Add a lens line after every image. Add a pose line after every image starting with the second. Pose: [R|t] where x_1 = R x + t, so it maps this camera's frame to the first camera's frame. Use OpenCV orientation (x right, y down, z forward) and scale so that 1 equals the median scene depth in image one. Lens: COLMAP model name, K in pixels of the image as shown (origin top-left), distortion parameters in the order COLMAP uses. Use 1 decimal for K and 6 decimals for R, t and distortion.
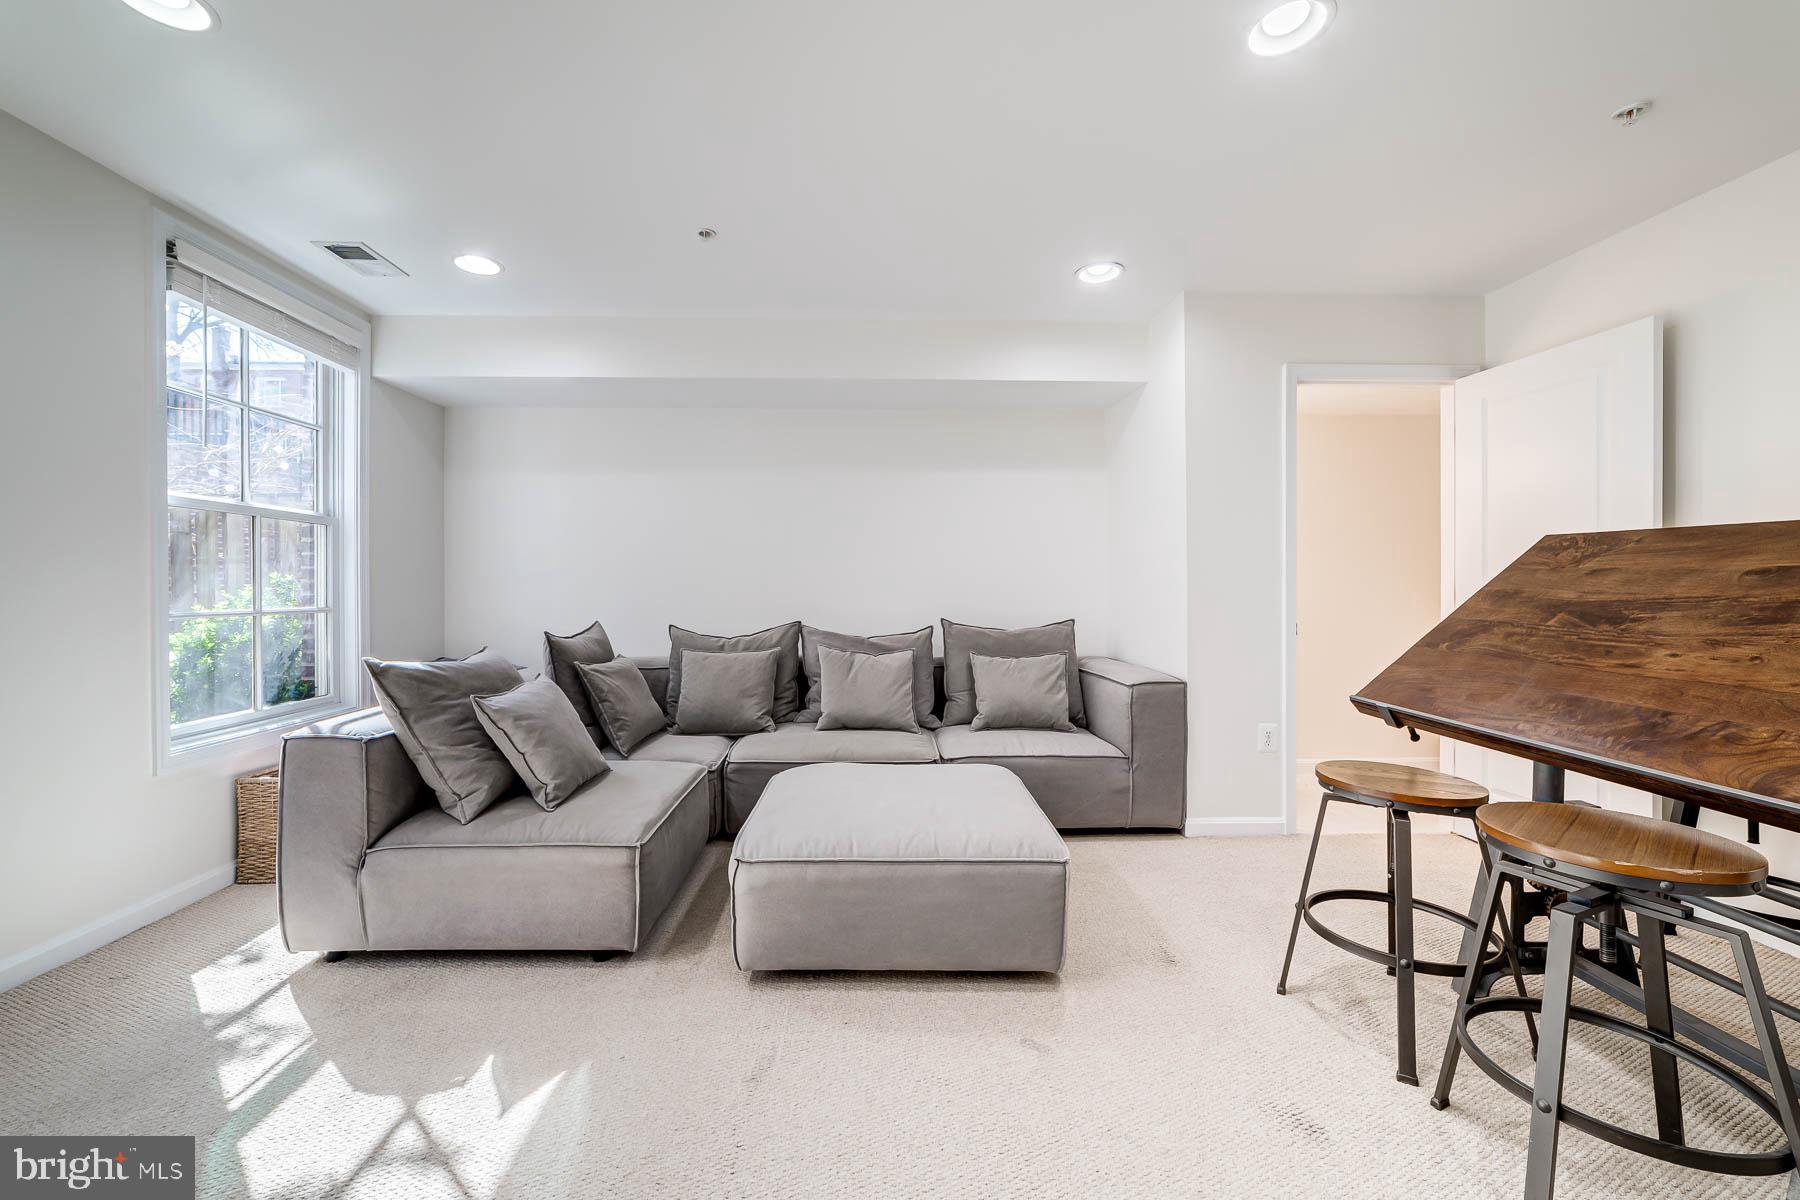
lens RADIAL K [[692.9, 0, 903.0], [0, 692.9, 595.9], [0, 0, 1]] dist [-0.027838, 0.011400]
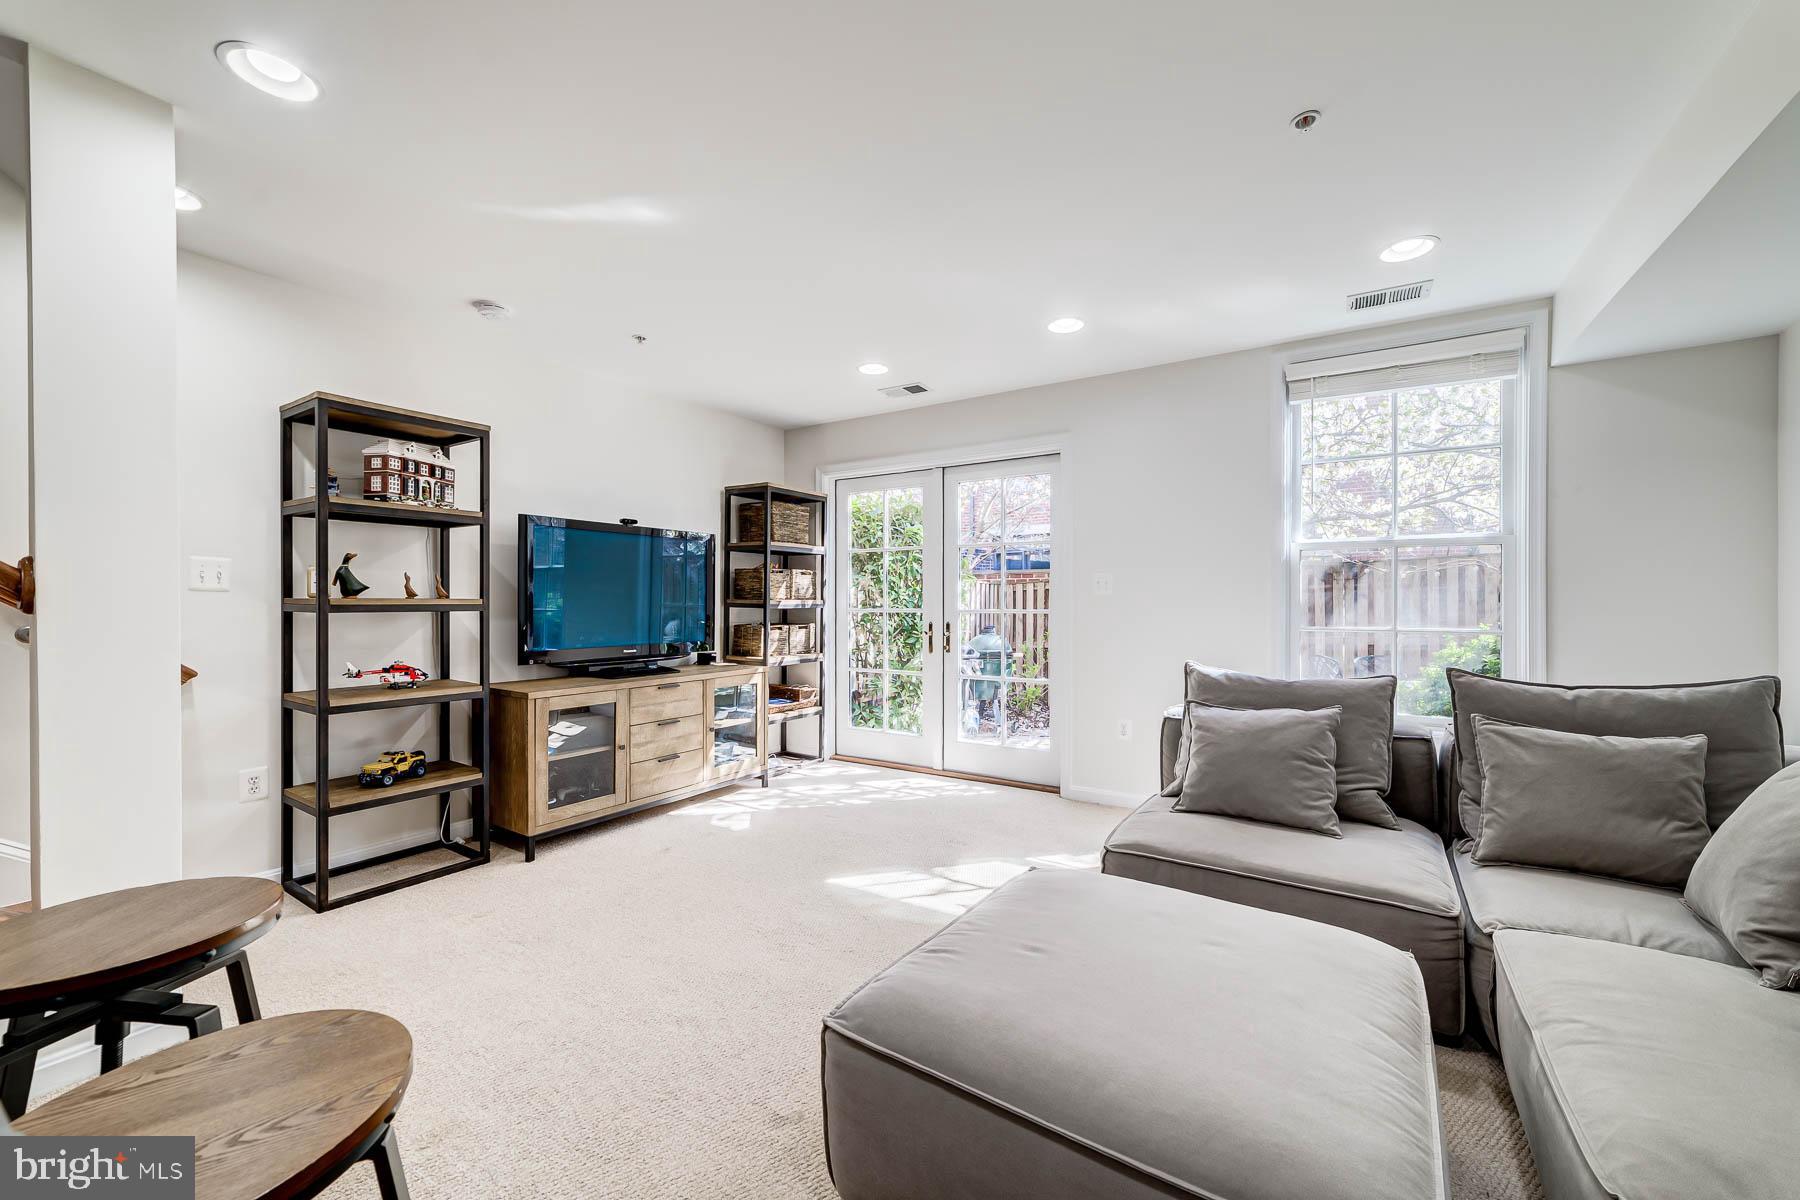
lens RADIAL K [[692.9, 0, 903.0], [0, 692.9, 595.9], [0, 0, 1]] dist [-0.027838, 0.011400]
pose [[-0.571210, -0.008616, -0.820759, 0.556011], [-0.008916, 0.999951, -0.004292, -0.019786], [0.820756, 0.004866, -0.571258, 1.094559]]
